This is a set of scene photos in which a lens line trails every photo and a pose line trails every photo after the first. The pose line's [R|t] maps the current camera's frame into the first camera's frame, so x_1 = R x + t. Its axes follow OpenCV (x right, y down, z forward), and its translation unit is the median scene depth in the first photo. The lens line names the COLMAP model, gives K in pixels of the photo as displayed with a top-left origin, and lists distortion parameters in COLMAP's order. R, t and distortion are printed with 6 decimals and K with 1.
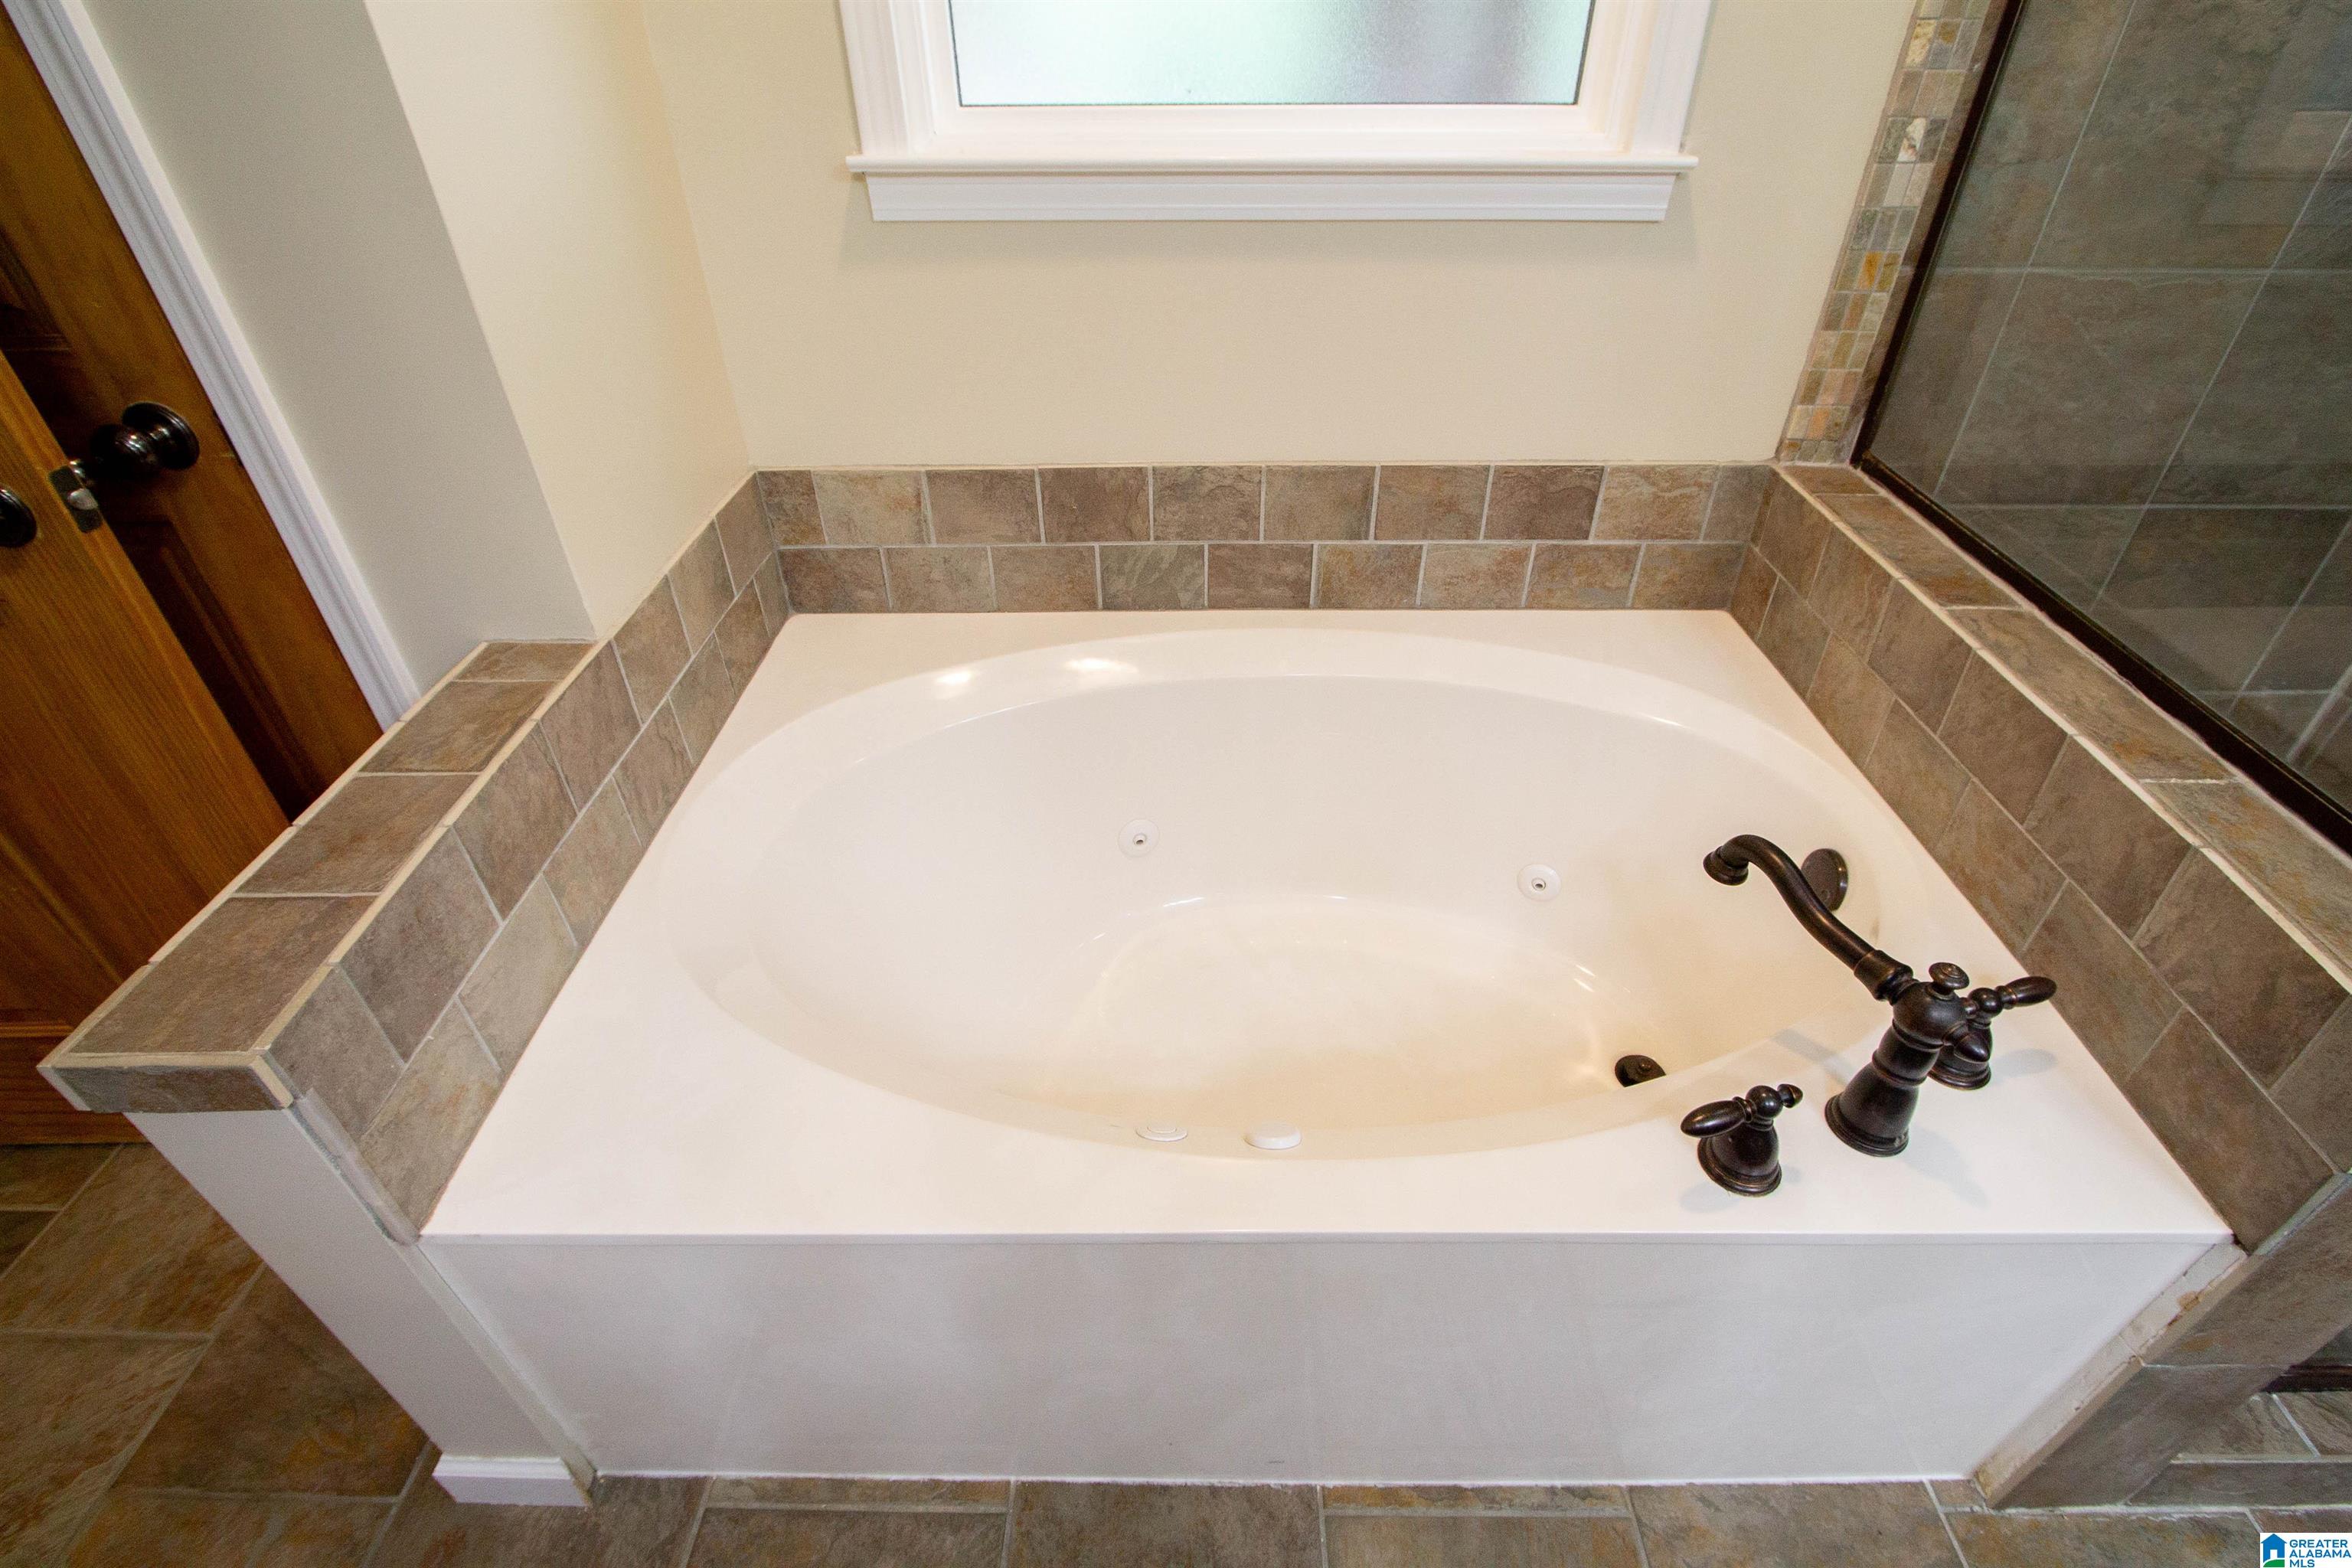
lens RADIAL K [[1108.1, 0, 1194.8], [0, 1108.1, 781.0], [0, 0, 1]] dist [-0.025868, 0.006807]
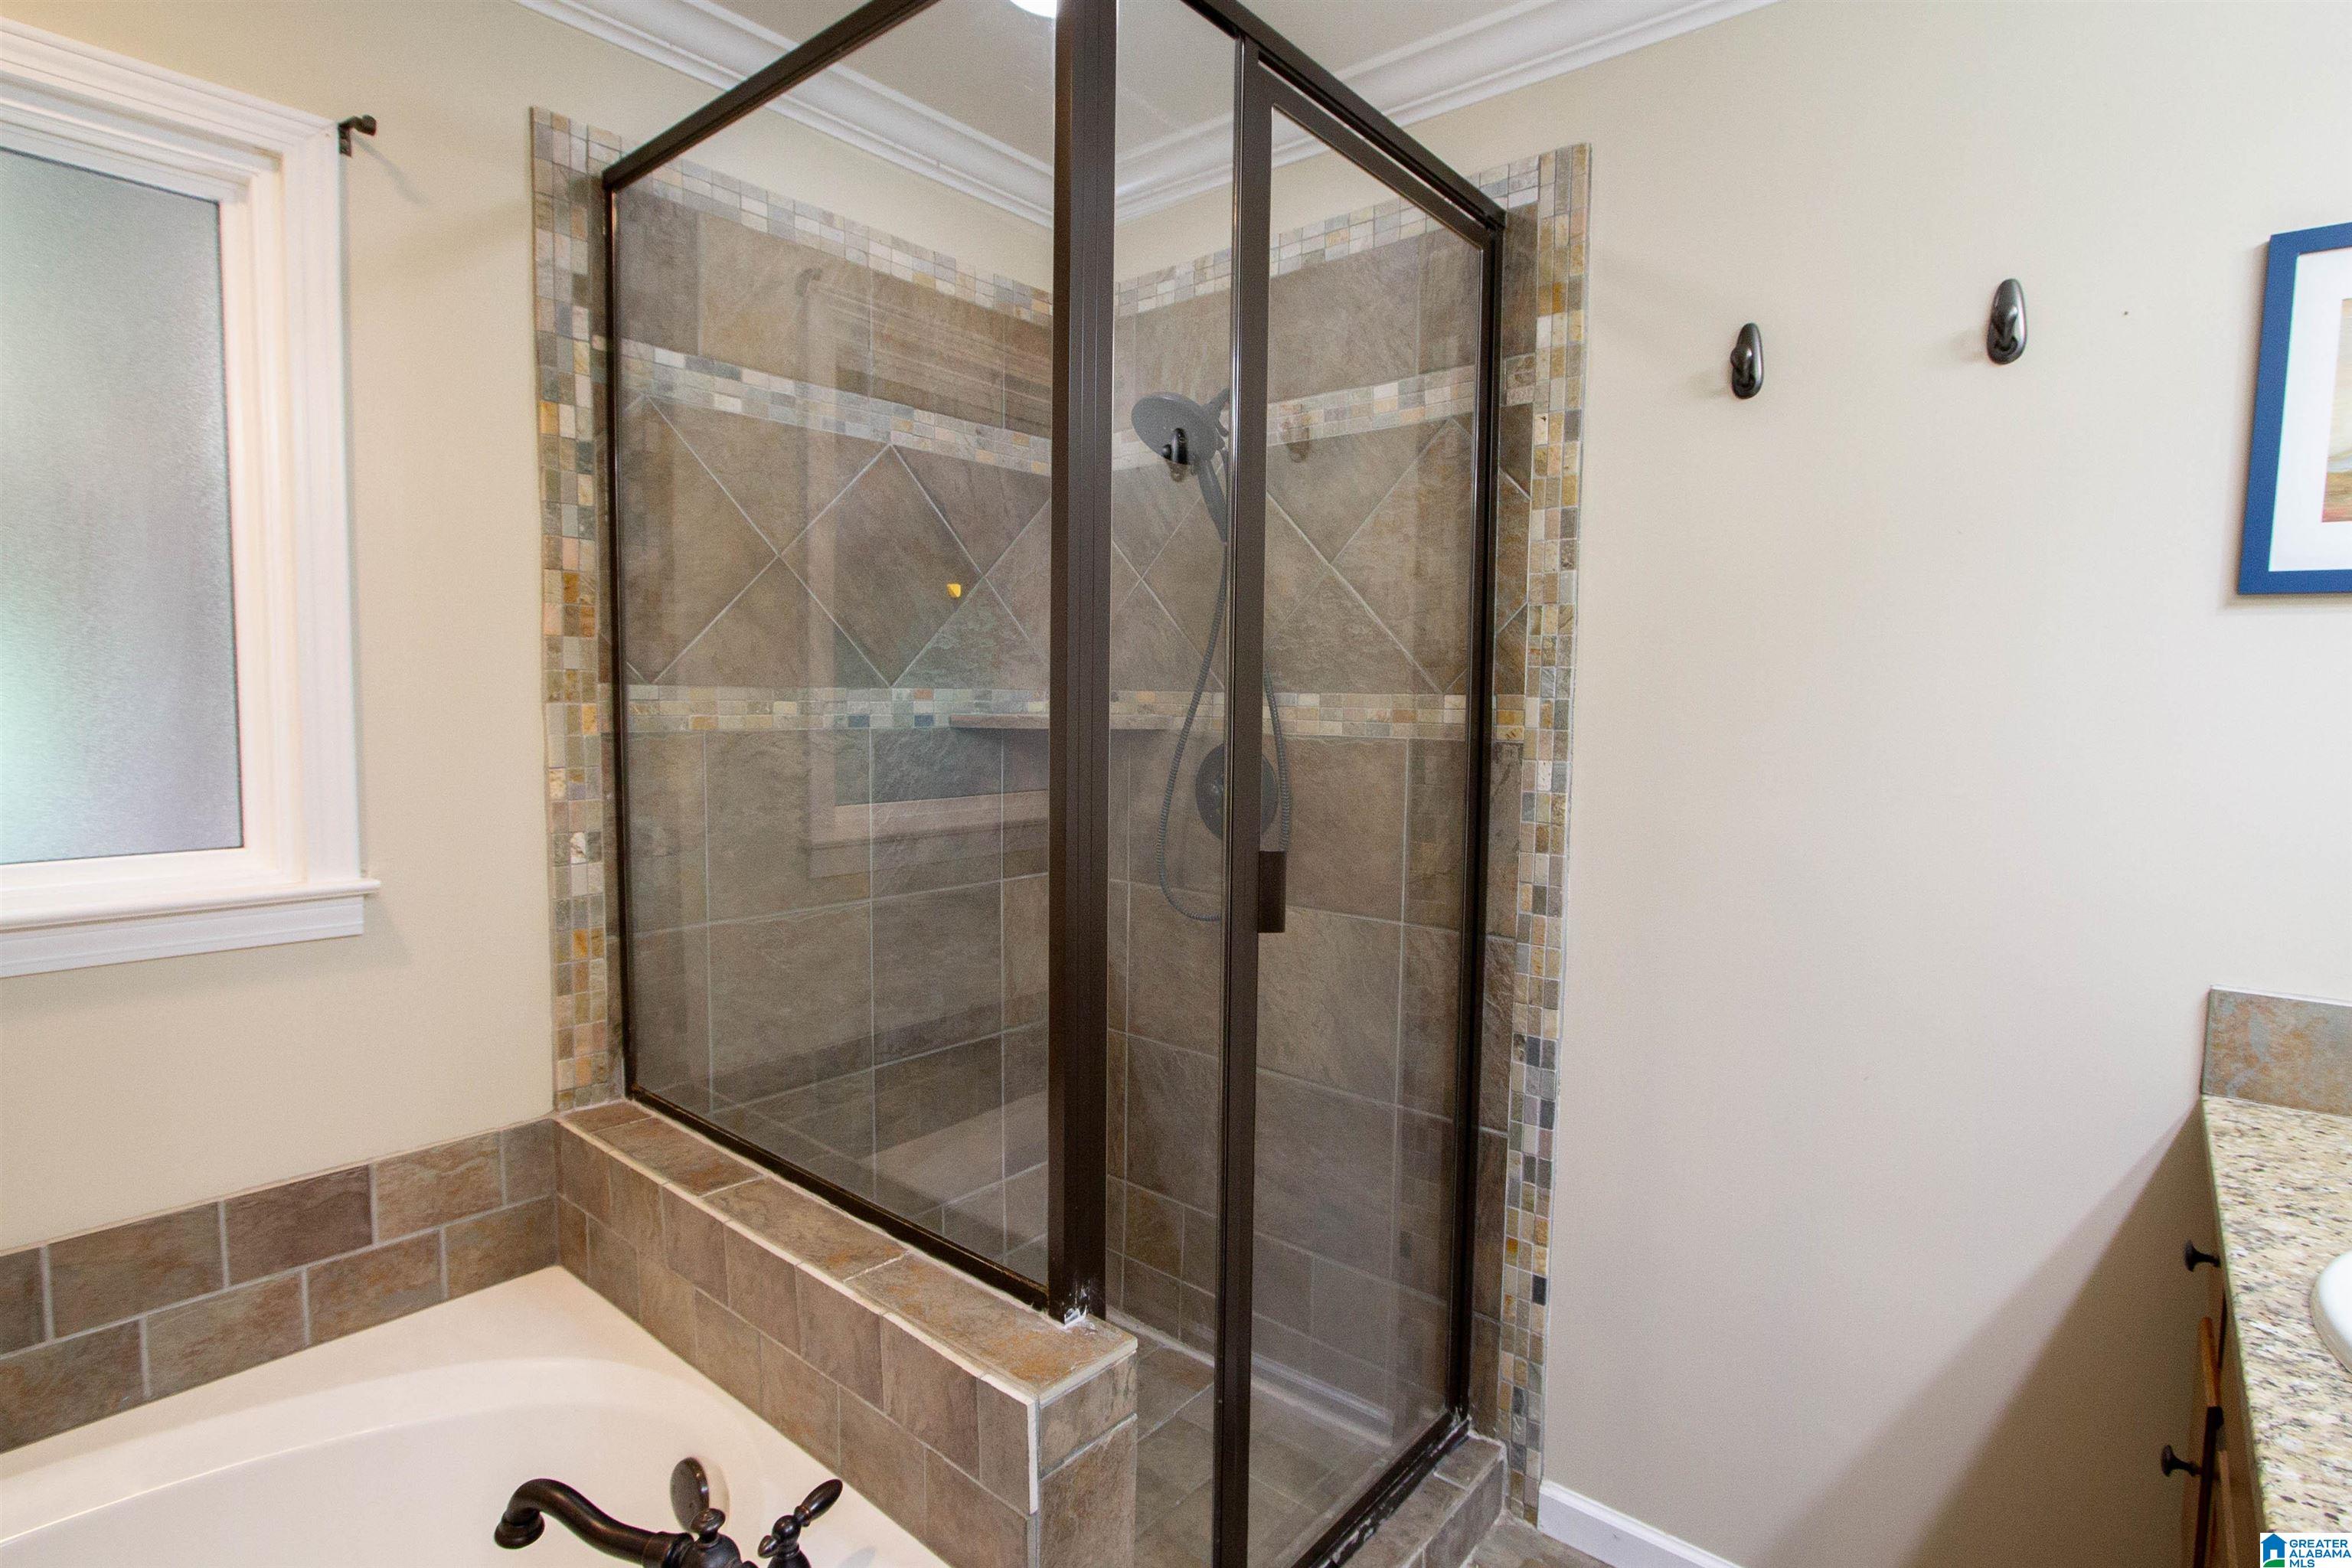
lens RADIAL K [[1159.4, 0, 1188.5], [0, 1159.4, 780.7], [0, 0, 1]] dist [-0.028347, 0.008353]
pose [[0.642486, -0.043311, 0.765072, 0.083956], [0.446375, 0.832677, -0.327716, 0.081194], [-0.622865, 0.552063, 0.554316, -0.181993]]
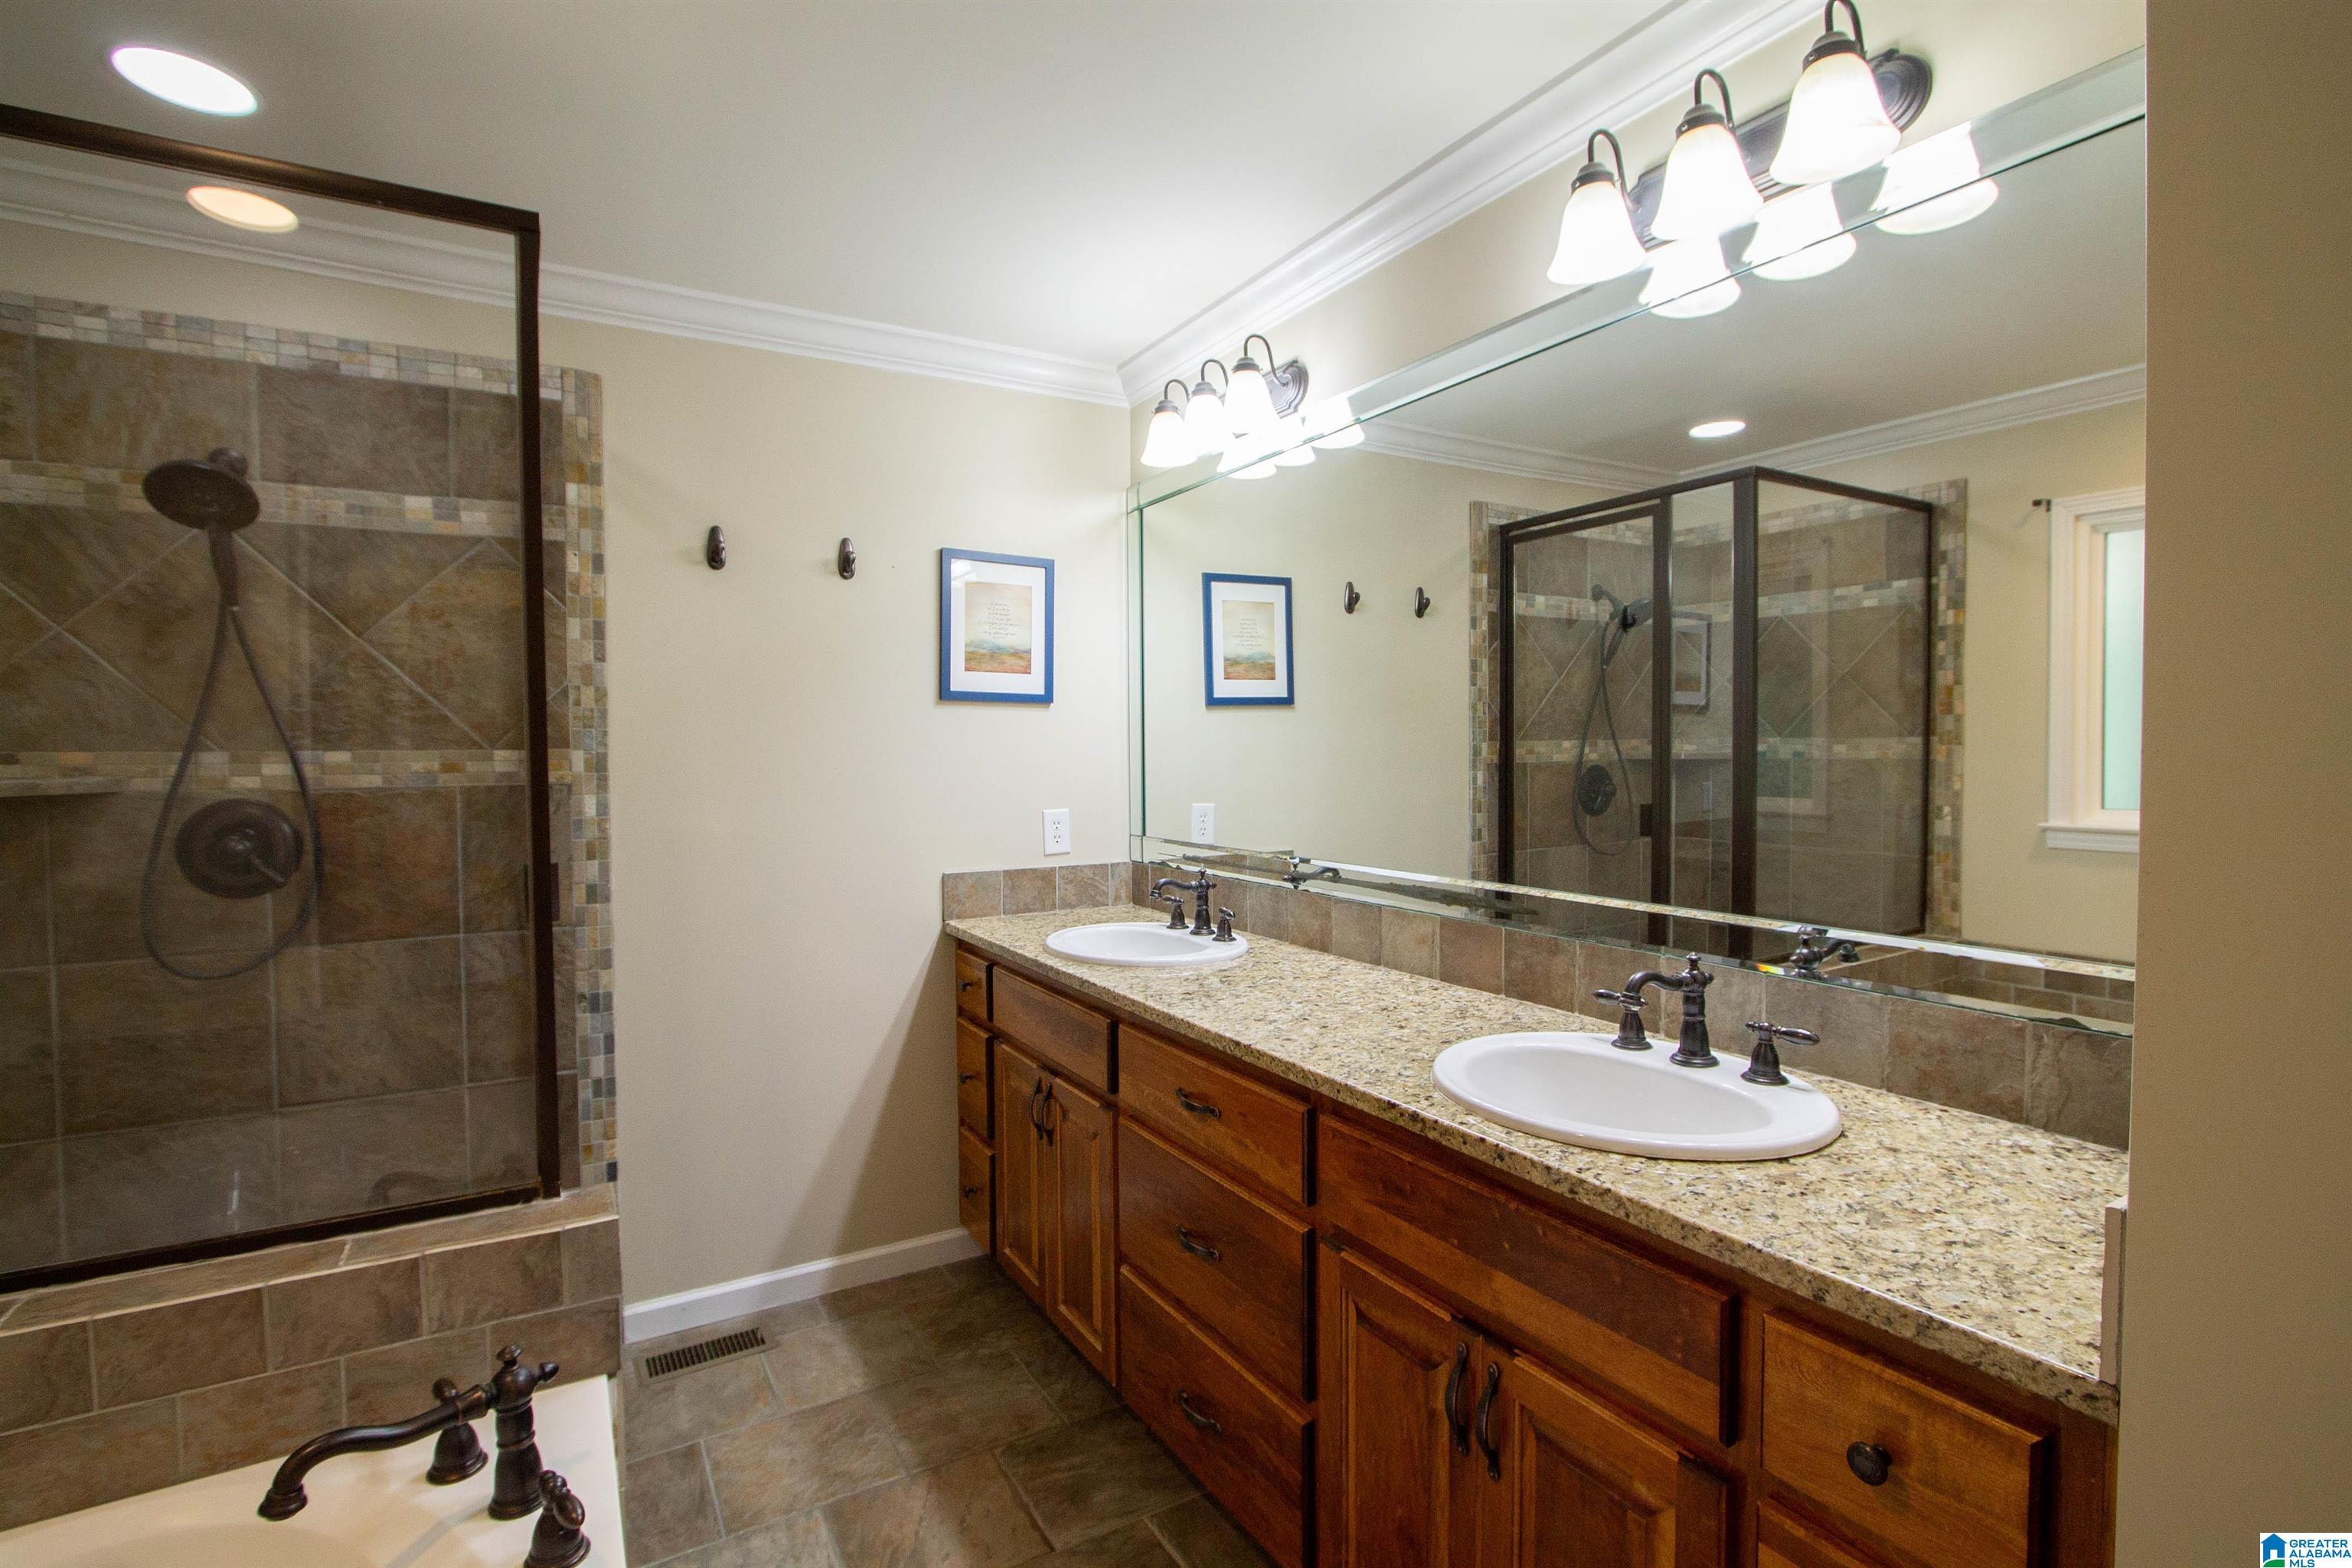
lens RADIAL K [[1102.6, 0, 1191.7], [0, 1102.6, 781.0], [0, 0, 1]] dist [-0.019037, 0.002565]
pose [[-0.514335, -0.021550, 0.857319, -0.580730], [0.518436, 0.788520, 0.330848, -0.246826], [-0.683143, 0.614631, -0.394391, 0.248855]]
